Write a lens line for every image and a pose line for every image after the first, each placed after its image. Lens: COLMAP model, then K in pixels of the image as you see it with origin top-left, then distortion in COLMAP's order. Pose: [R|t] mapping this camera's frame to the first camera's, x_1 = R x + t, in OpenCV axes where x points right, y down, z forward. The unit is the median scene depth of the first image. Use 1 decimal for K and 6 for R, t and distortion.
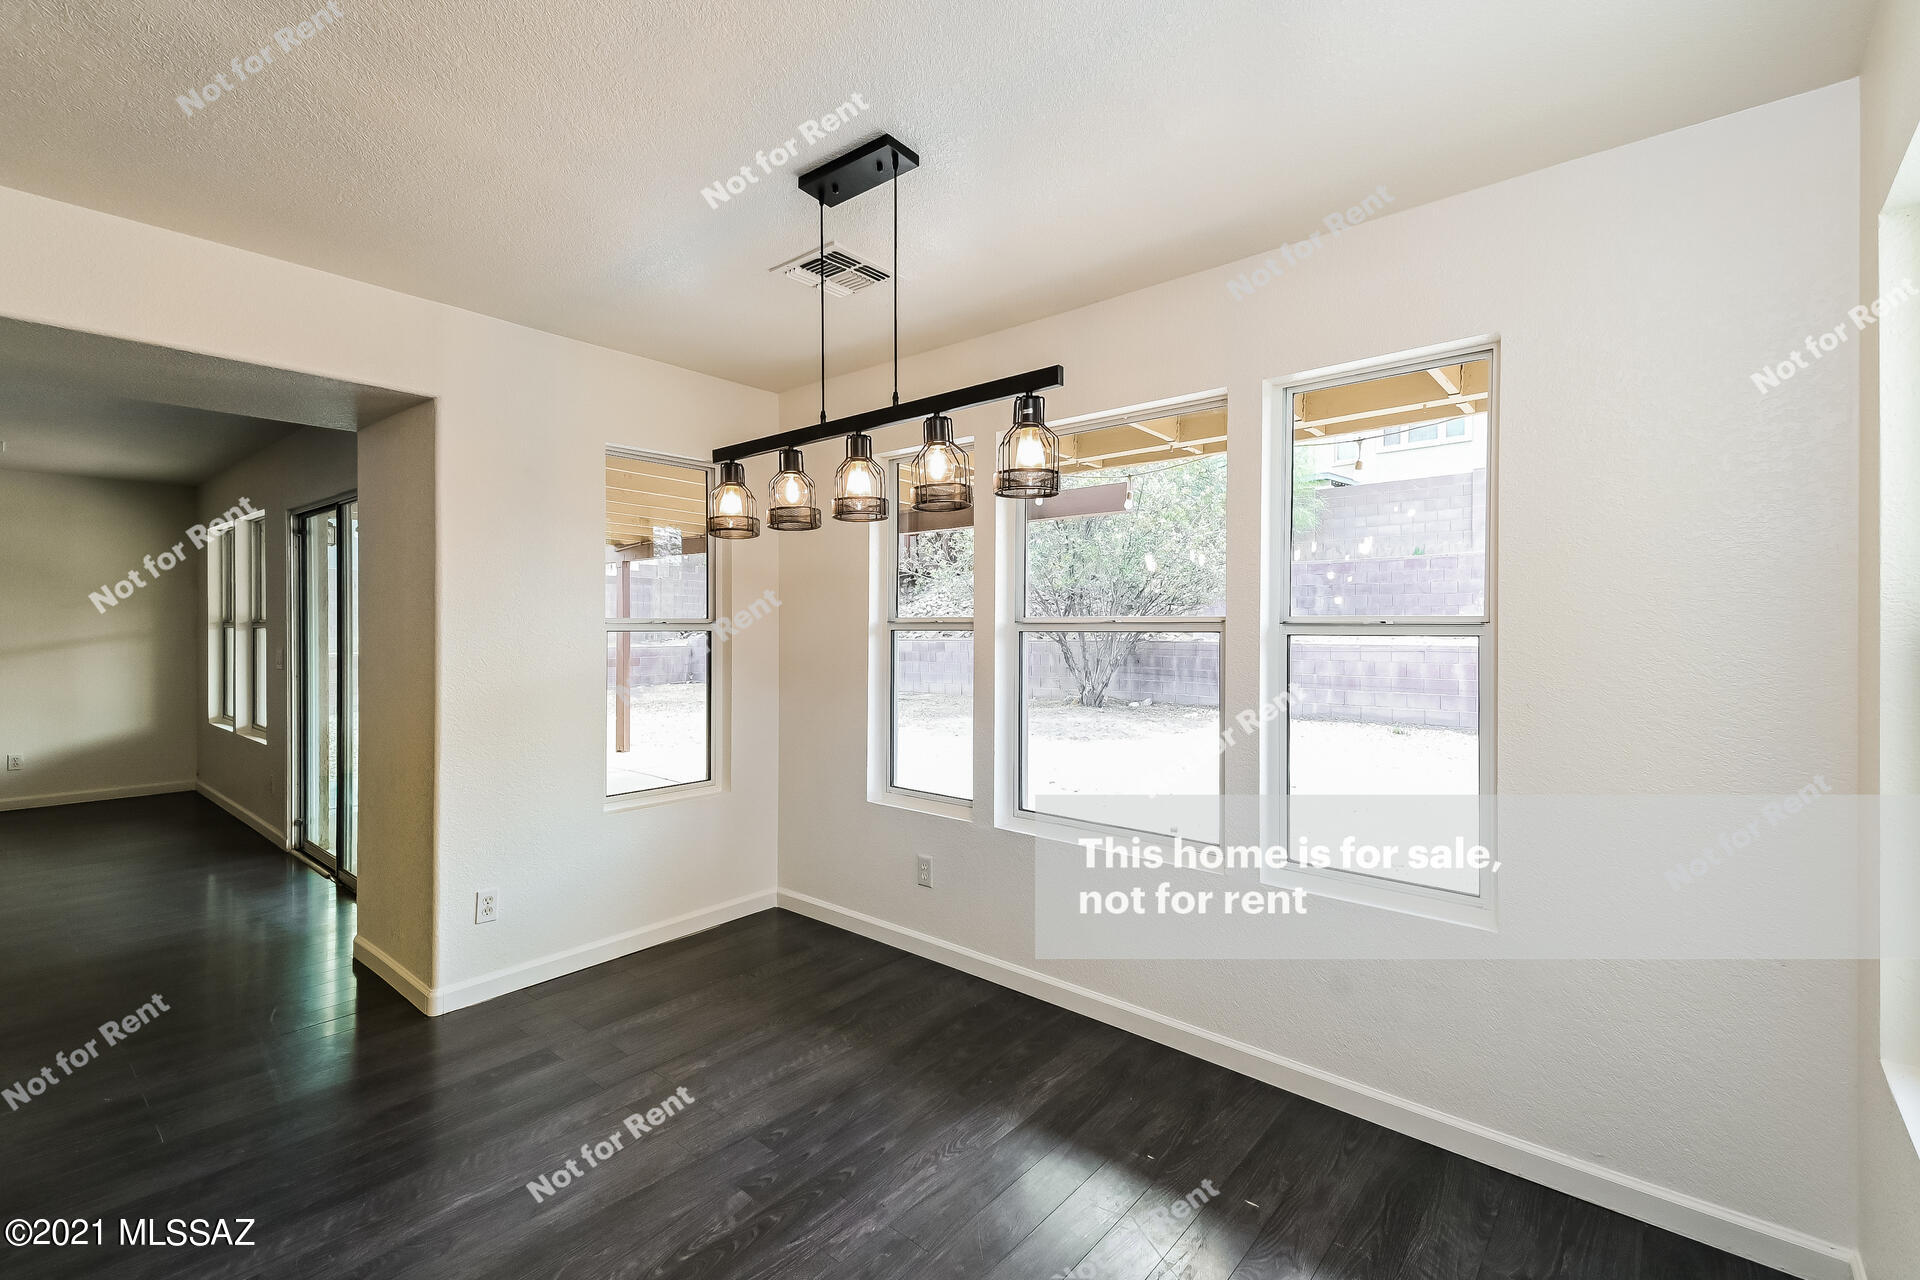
lens RADIAL K [[844.2, 0, 949.6], [0, 844.2, 640.3], [0, 0, 1]] dist [0.004334, -0.001674]
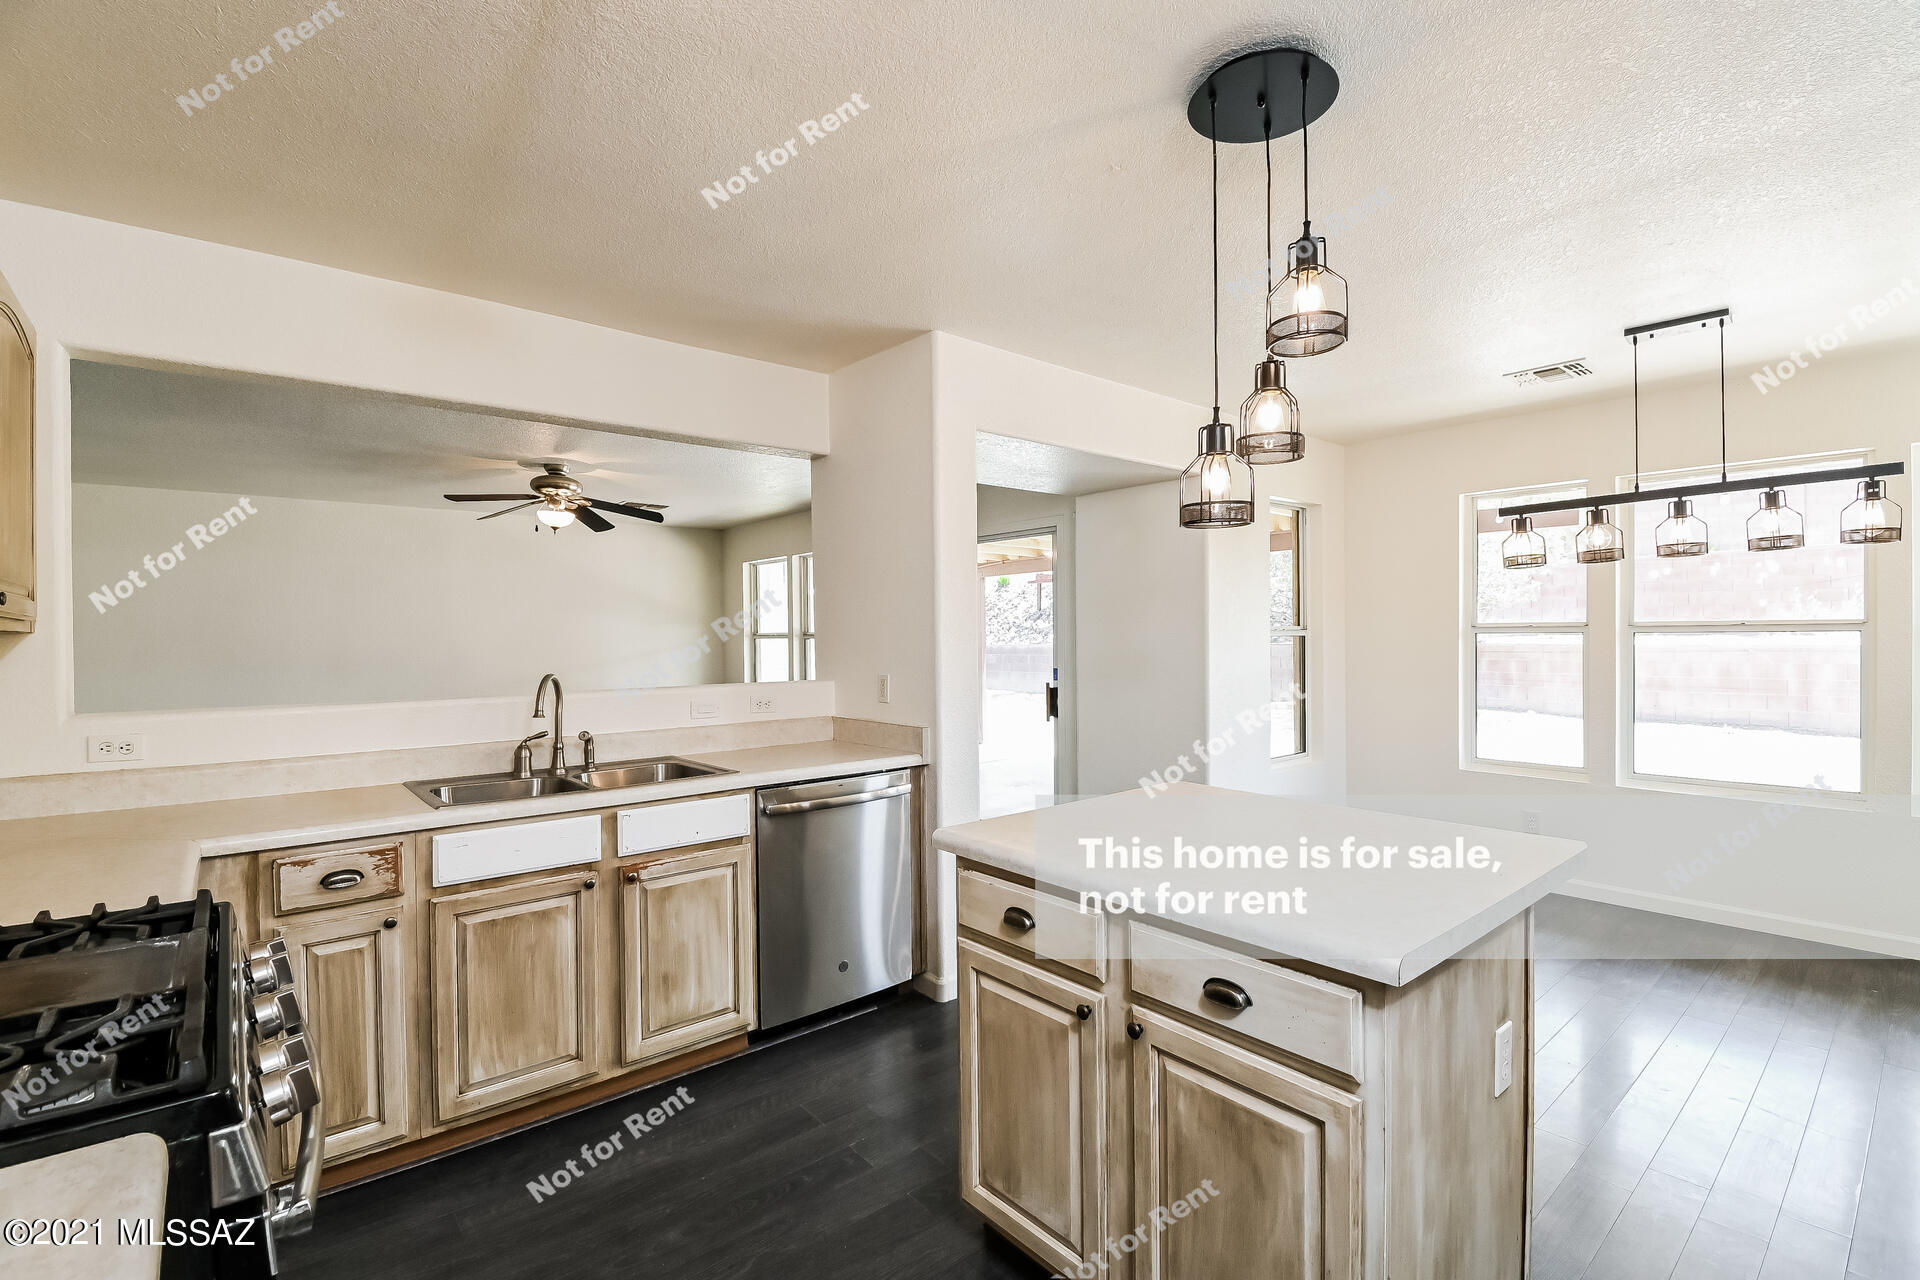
lens RADIAL K [[844.2, 0, 955.1], [0, 844.2, 635.9], [0, 0, 1]] dist [0.004334, -0.001674]
pose [[0.987843, -0.009936, -0.155139, -0.636138], [0.008093, 0.999889, -0.012511, 0.001316], [0.155246, 0.011103, 0.987813, -0.371181]]
